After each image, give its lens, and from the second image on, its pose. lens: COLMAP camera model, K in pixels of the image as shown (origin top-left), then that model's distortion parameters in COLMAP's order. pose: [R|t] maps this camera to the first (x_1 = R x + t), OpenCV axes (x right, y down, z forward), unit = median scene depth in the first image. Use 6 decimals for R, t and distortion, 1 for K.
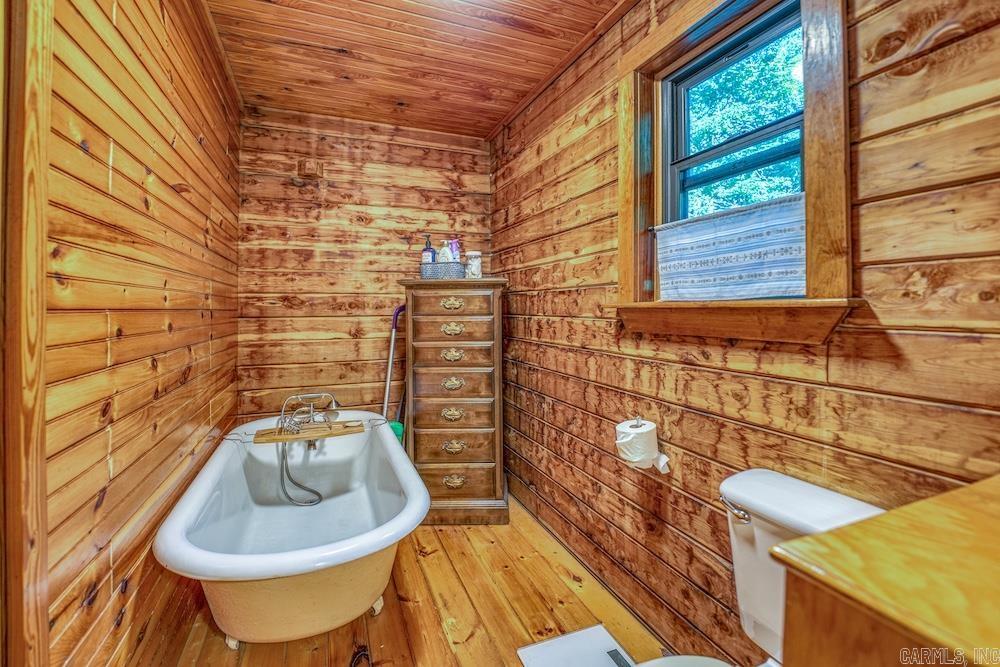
lens RADIAL K [[418.3, 0, 479.7], [0, 418.3, 308.9], [0, 0, 1]] dist [-0.028270, 0.001552]
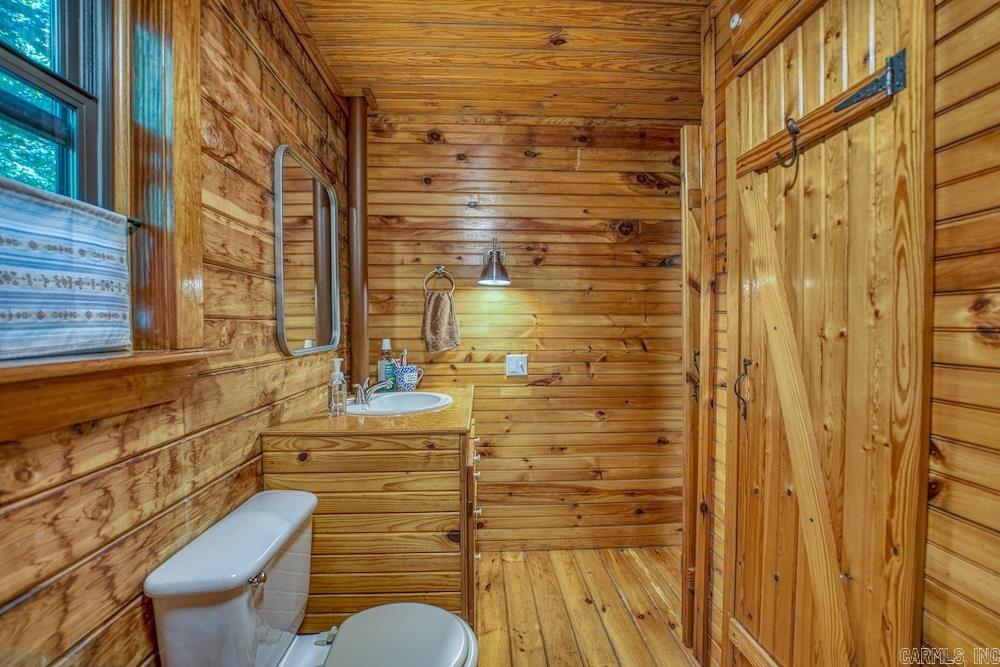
lens RADIAL K [[418.3, 0, 498.2], [0, 418.3, 336.0], [0, 0, 1]] dist [-0.028270, 0.001552]
pose [[-0.951162, -0.008313, 0.308581, -0.136301], [-0.000050, 0.999641, 0.026775, -0.069481], [-0.308693, 0.025451, -0.950821, 1.452970]]
